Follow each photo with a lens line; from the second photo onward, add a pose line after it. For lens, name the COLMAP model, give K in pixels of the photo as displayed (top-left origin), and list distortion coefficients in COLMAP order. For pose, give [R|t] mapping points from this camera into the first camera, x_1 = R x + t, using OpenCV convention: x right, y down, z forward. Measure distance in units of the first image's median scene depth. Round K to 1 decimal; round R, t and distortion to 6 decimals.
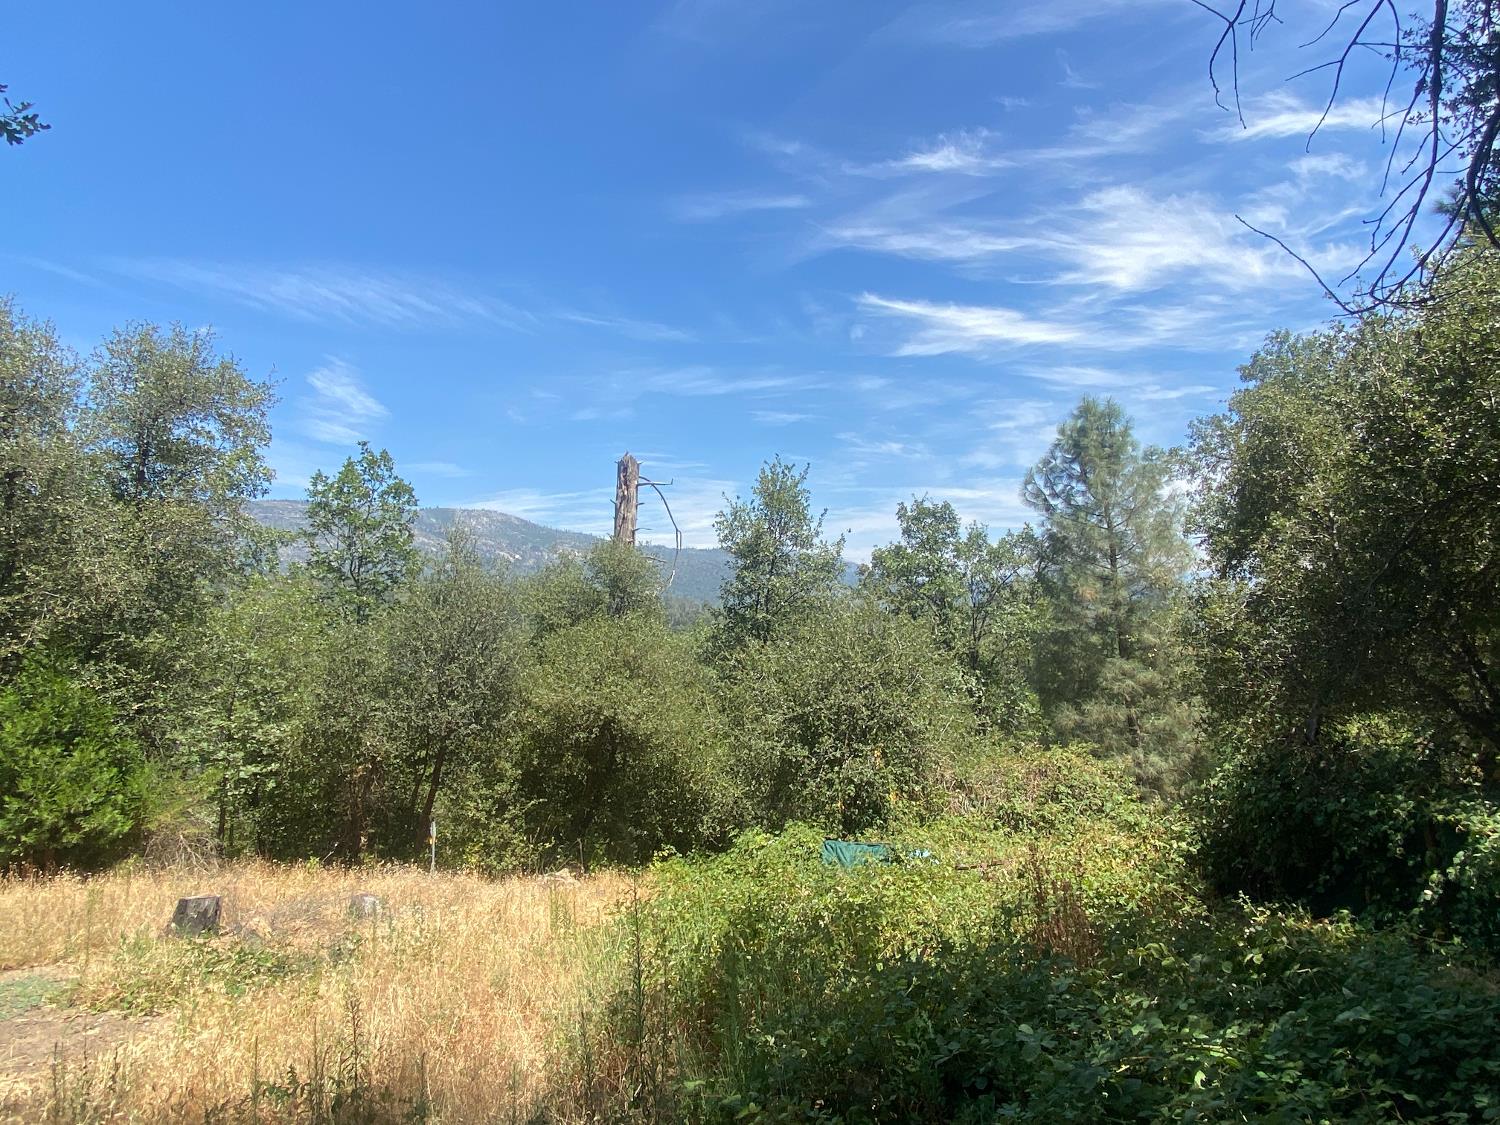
lens RADIAL K [[876.1, 0, 738.5], [0, 876.1, 570.7], [0, 0, 1]] dist [-0.007145, -0.001987]
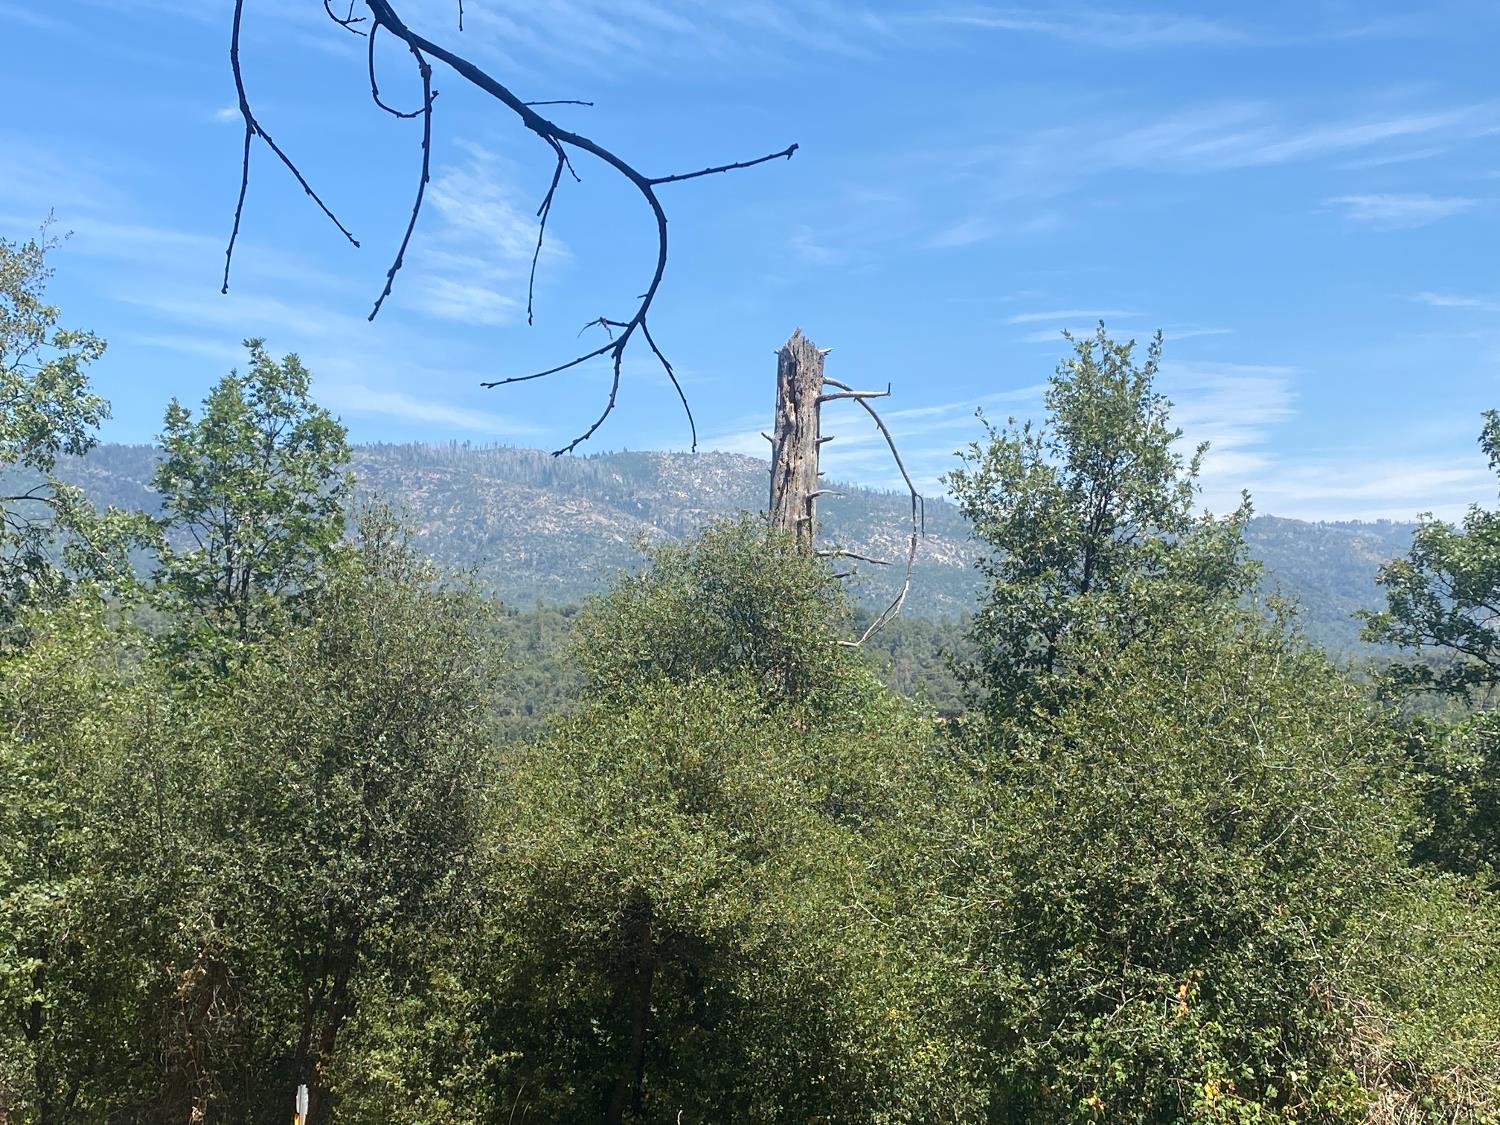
lens RADIAL K [[1975.4, 0, 752.2], [0, 1975.4, 565.9], [0, 0, 1]] dist [-0.000662, 0.000000]
pose [[0.955406, -0.016784, -0.294818, 0.187395], [0.015210, 0.999855, -0.007631, -0.002072], [0.294904, 0.002806, 0.955523, -0.018229]]
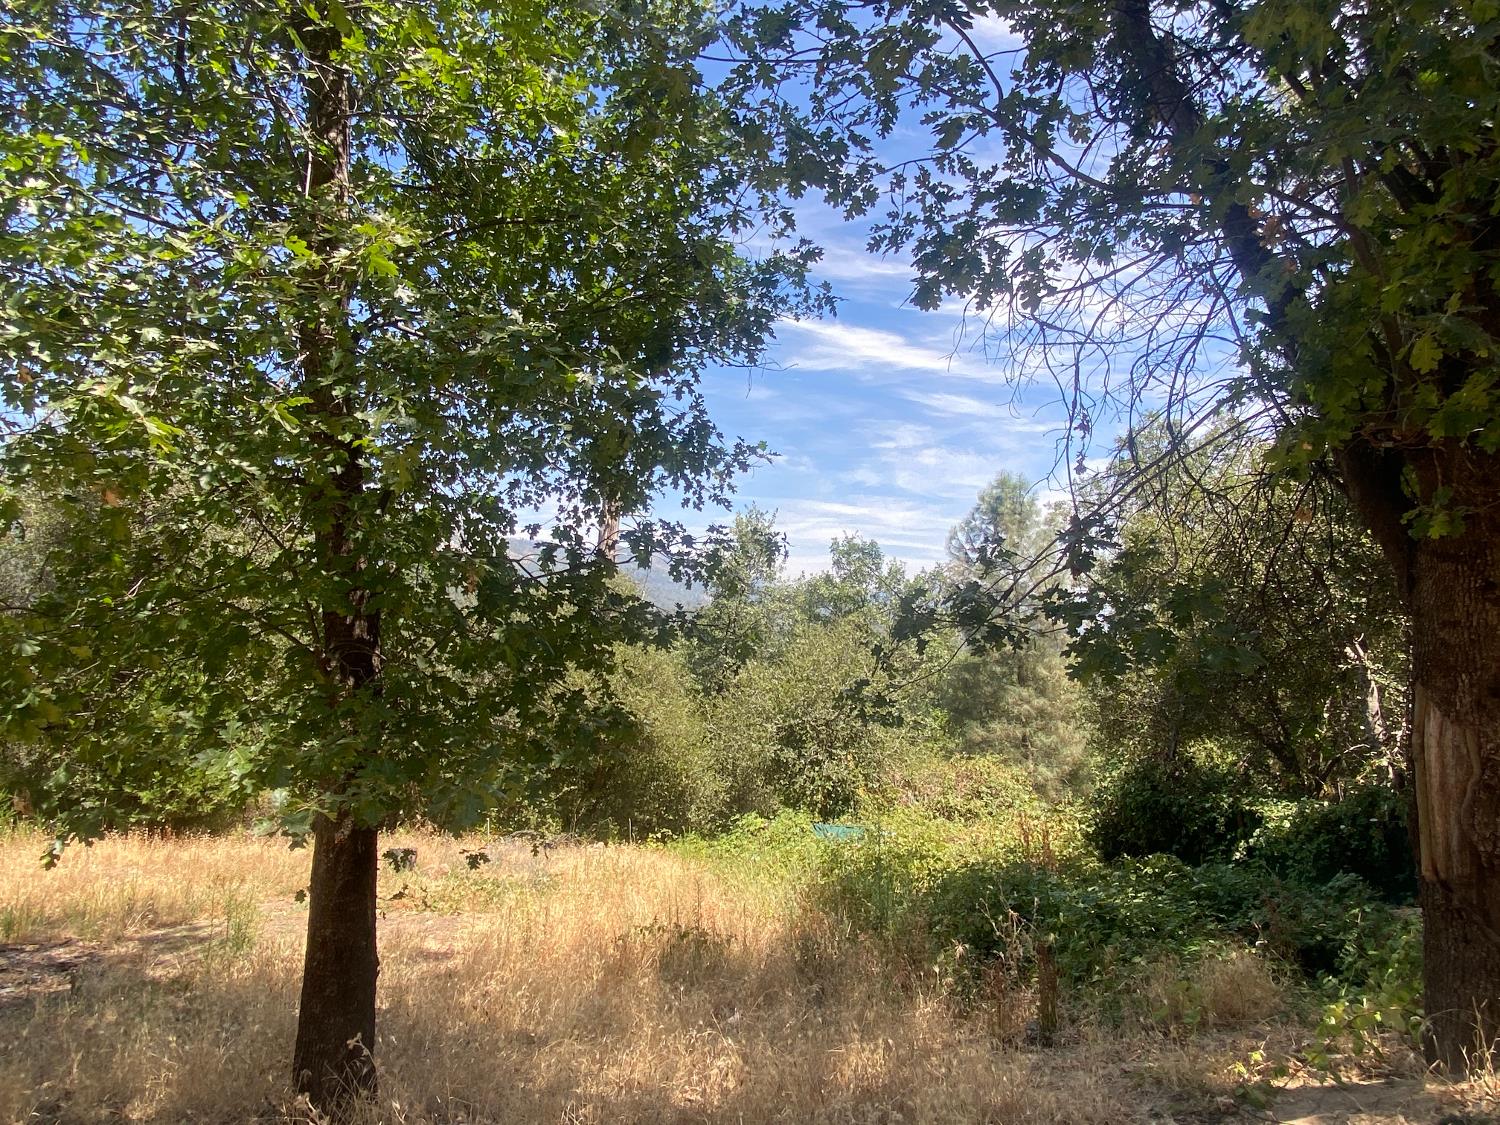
lens RADIAL K [[876.1, 0, 755.3], [0, 876.1, 560.1], [0, 0, 1]] dist [-0.007145, -0.001987]
pose [[0.985353, 0.066256, 0.157129, -0.147897], [-0.064113, 0.997768, -0.018673, -0.033603], [-0.158016, 0.008325, 0.987402, -0.179695]]
